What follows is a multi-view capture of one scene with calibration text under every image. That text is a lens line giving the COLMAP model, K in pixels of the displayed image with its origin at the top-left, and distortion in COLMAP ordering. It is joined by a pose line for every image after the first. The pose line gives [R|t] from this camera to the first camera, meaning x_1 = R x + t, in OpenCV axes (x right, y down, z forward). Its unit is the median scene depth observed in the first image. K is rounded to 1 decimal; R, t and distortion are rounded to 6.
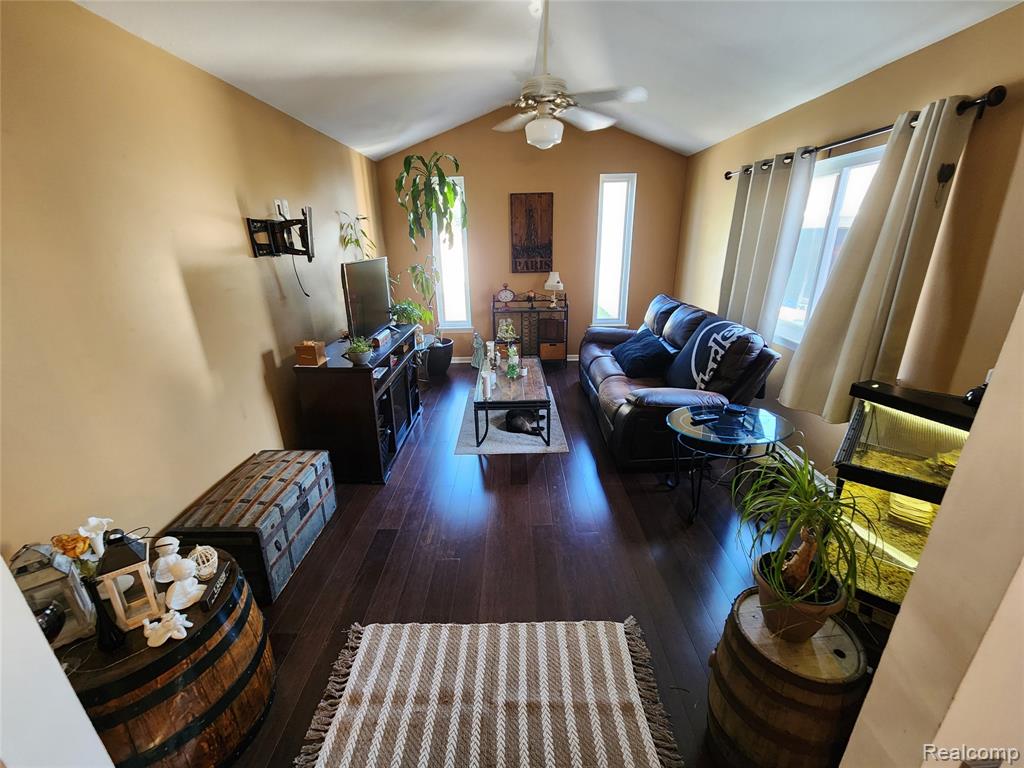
lens RADIAL K [[419.3, 0, 508.6], [0, 419.3, 381.9], [0, 0, 1]] dist [-0.000270, -0.000782]
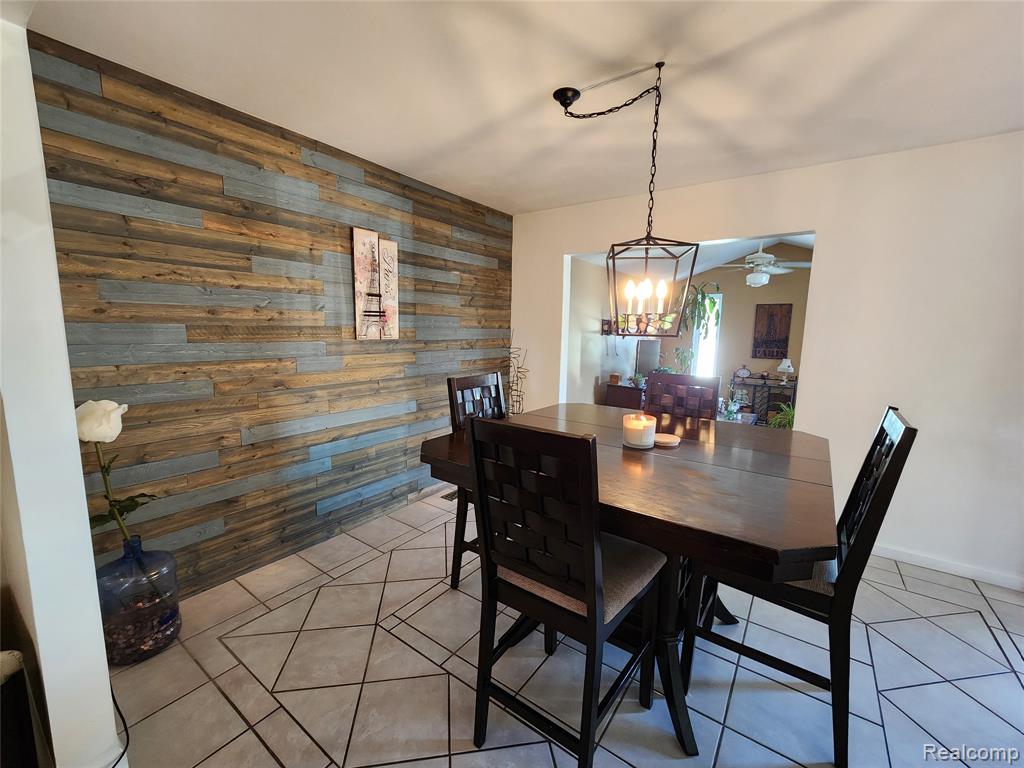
lens RADIAL K [[419.3, 0, 513.7], [0, 419.3, 383.3], [0, 0, 1]] dist [-0.000270, -0.000782]
pose [[0.814789, 0.107386, -0.569726, 0.169532], [-0.223803, 0.964784, -0.138220, 0.191899], [0.534819, 0.240126, 0.810128, -0.529402]]
